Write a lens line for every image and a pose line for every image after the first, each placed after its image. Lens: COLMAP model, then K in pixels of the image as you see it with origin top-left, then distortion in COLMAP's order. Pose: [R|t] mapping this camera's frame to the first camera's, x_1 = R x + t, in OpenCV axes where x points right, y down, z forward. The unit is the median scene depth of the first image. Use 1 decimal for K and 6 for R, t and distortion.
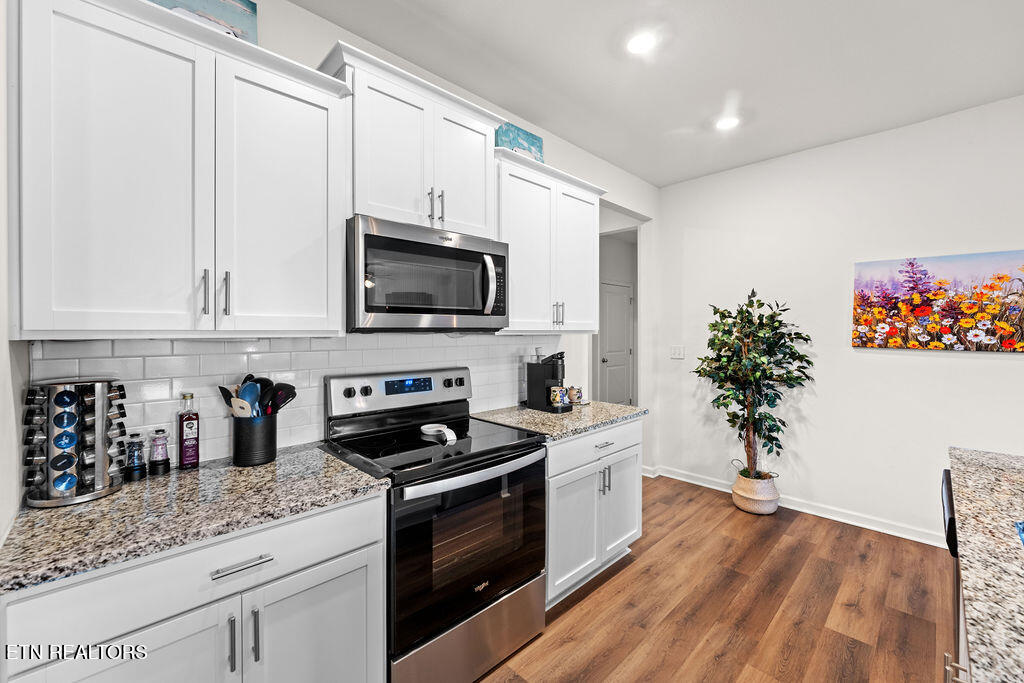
lens RADIAL K [[415.7, 0, 518.4], [0, 415.7, 331.4], [0, 0, 1]] dist [-0.002093, -0.000202]
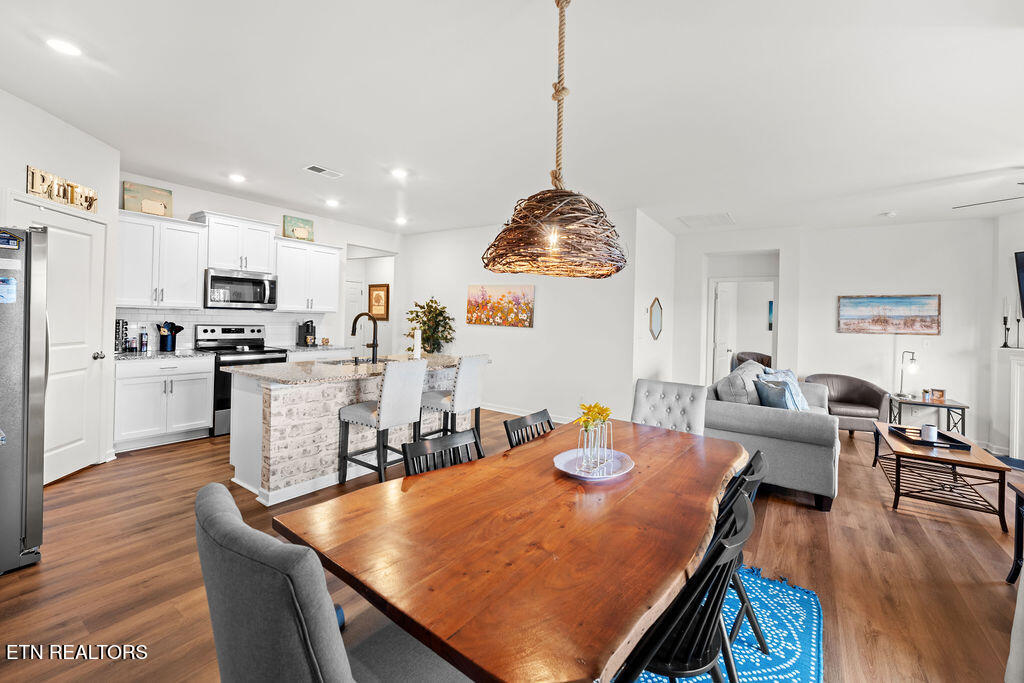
lens RADIAL K [[425.6, 0, 509.3], [0, 425.6, 319.3], [0, 0, 1]] dist [-0.002966, -0.000258]
pose [[0.981518, 0.030592, 0.188910, 0.913728], [-0.031468, 0.999503, 0.001638, 0.006623], [-0.188766, -0.007553, 0.981993, -1.886523]]
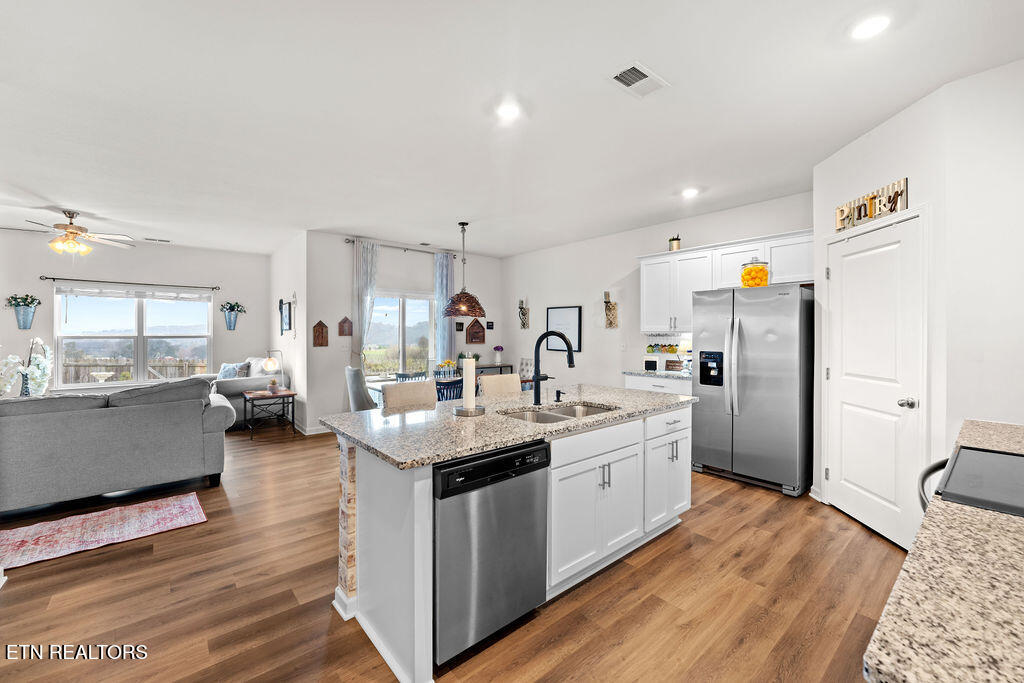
lens RADIAL K [[415.7, 0, 518.4], [0, 415.7, 331.4], [0, 0, 1]] dist [-0.002093, -0.000202]
pose [[-0.998008, 0.000995, 0.063072, 0.647532], [0.000919, 0.999999, -0.001243, 0.003335], [-0.063074, -0.001183, -0.998008, 1.622929]]
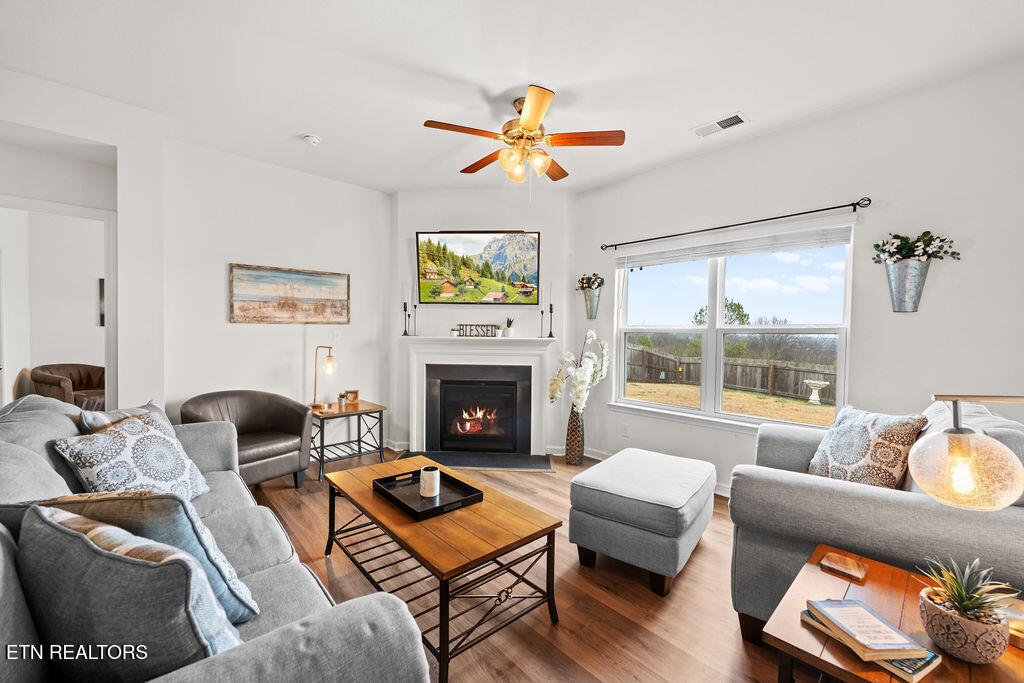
lens RADIAL K [[409.3, 0, 506.8], [0, 409.3, 338.0], [0, 0, 1]] dist [-0.002859, -0.000300]
pose [[0.050499, -0.011234, 0.998661, 2.051495], [-0.013680, 0.999835, 0.011939, 0.062807], [-0.998630, -0.014265, 0.050337, -0.657839]]
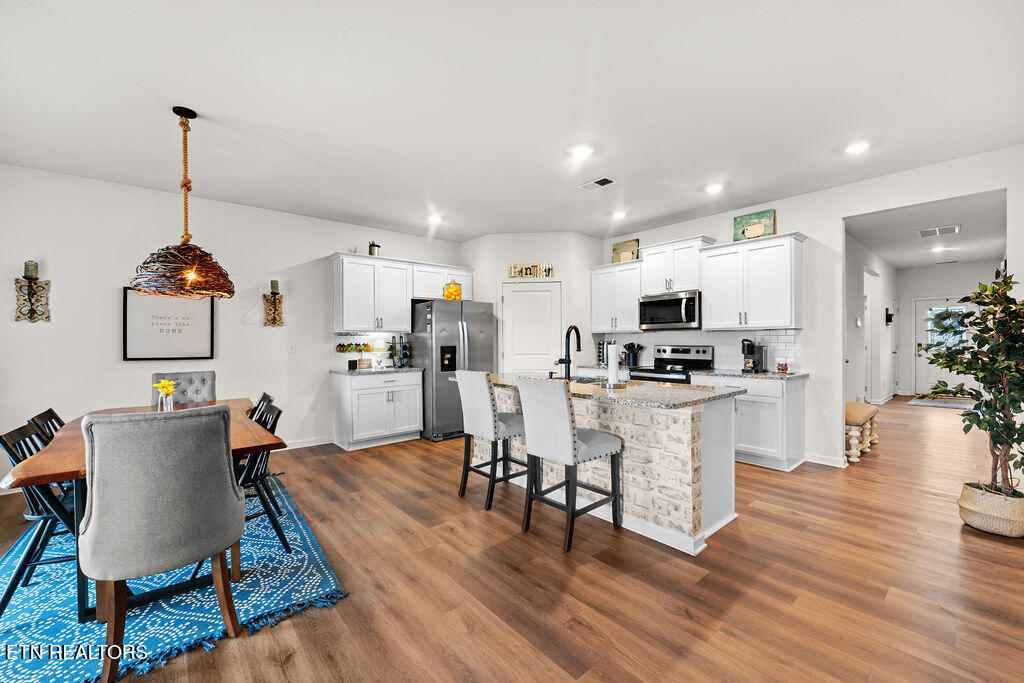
lens RADIAL K [[409.3, 0, 506.8], [0, 409.3, 338.0], [0, 0, 1]] dist [-0.002859, -0.000300]
pose [[-0.079207, -0.004623, -0.996847, 2.442018], [0.002430, 0.999985, -0.004831, 0.062399], [0.996855, -0.002805, -0.079194, 0.129062]]
